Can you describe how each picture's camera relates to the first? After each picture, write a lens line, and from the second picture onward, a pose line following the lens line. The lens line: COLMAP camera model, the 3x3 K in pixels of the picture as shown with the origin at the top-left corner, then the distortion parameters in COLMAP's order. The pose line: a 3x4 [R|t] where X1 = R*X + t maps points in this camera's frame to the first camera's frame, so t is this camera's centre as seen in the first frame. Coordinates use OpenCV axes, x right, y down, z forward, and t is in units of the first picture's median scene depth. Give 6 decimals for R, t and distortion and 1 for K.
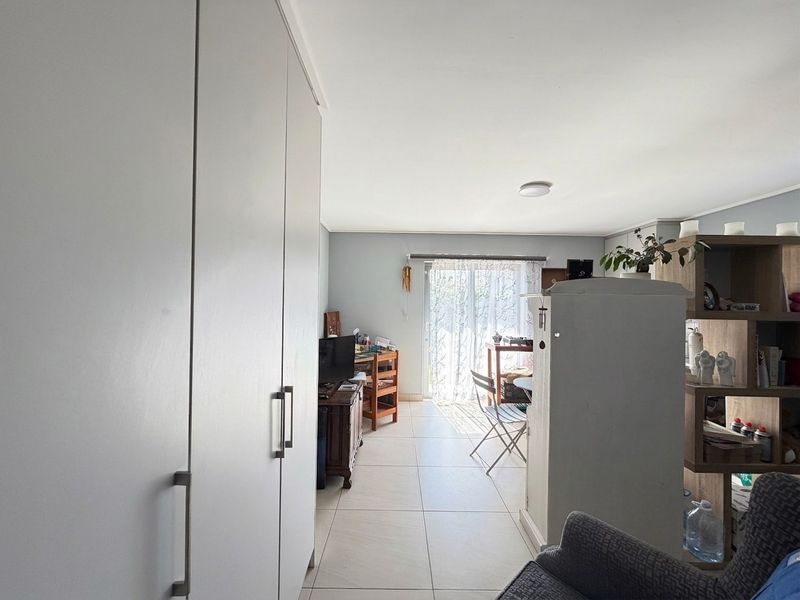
lens RADIAL K [[317.9, 0, 397.6], [0, 317.9, 299.4], [0, 0, 1]] dist [0.001072, 0.000184]
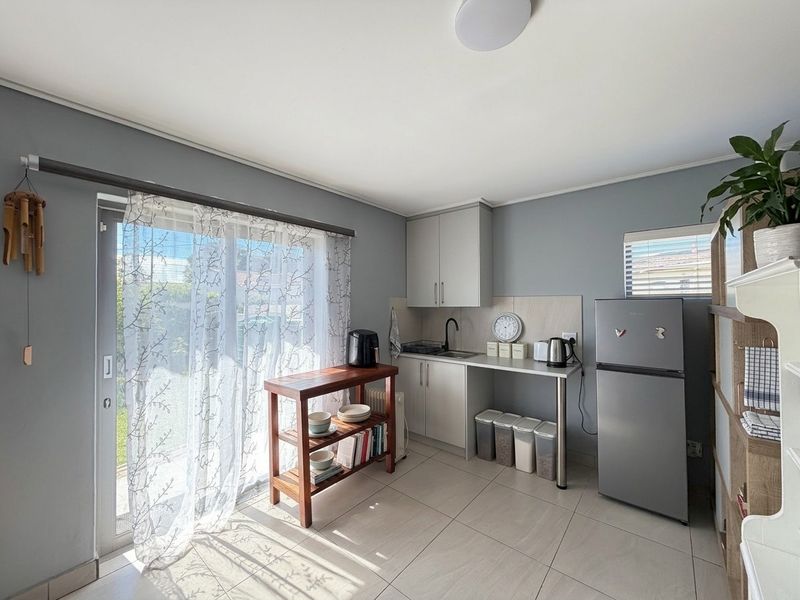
lens RADIAL K [[317.9, 0, 397.6], [0, 317.9, 299.4], [0, 0, 1]] dist [0.001072, 0.000184]
pose [[0.649513, -0.011933, 0.760257, 0.065334], [0.013776, 0.999897, 0.003926, 0.009761], [-0.760225, 0.007923, 0.649611, 1.165161]]
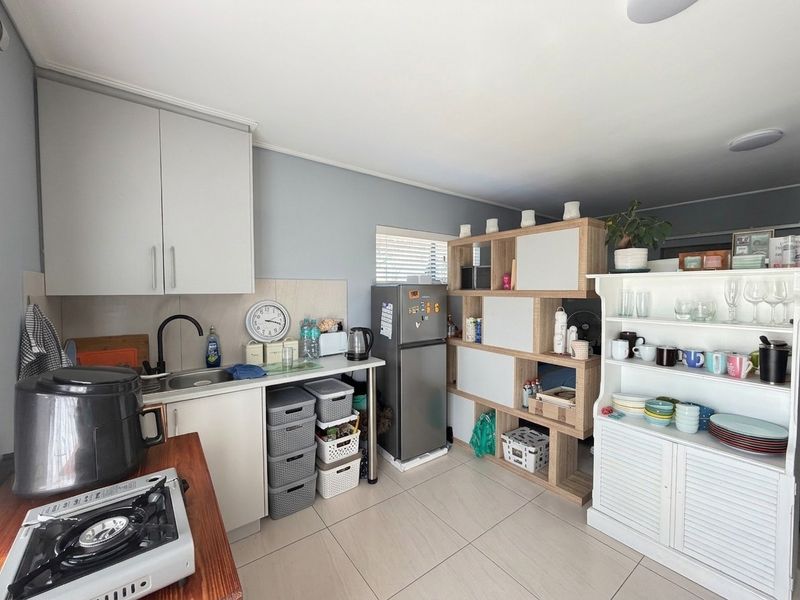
lens RADIAL K [[328.3, 0, 412.6], [0, 328.3, 299.0], [0, 0, 1]] dist [0.002133, 0.000150]
pose [[-0.605926, -0.037248, 0.794648, 0.383226], [-0.009951, 0.999180, 0.039248, 0.031025], [-0.795458, 0.015874, -0.605800, 2.096382]]
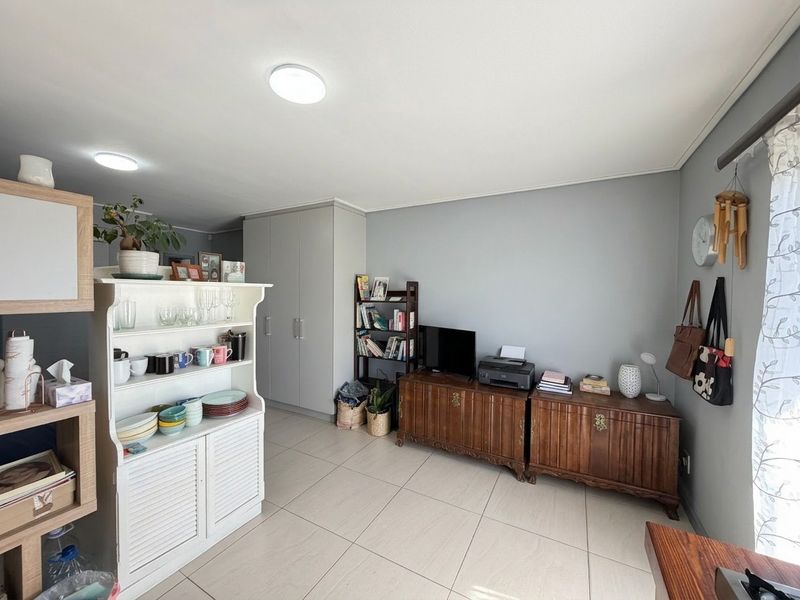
lens RADIAL K [[307.3, 0, 410.8], [0, 307.3, 292.2], [0, 0, 1]] dist [0.001070, 0.000044]
pose [[-0.473725, -0.021382, -0.880413, 1.145031], [-0.014117, 0.999761, -0.016685, 0.023542], [0.880560, 0.004525, -0.473913, 1.986281]]
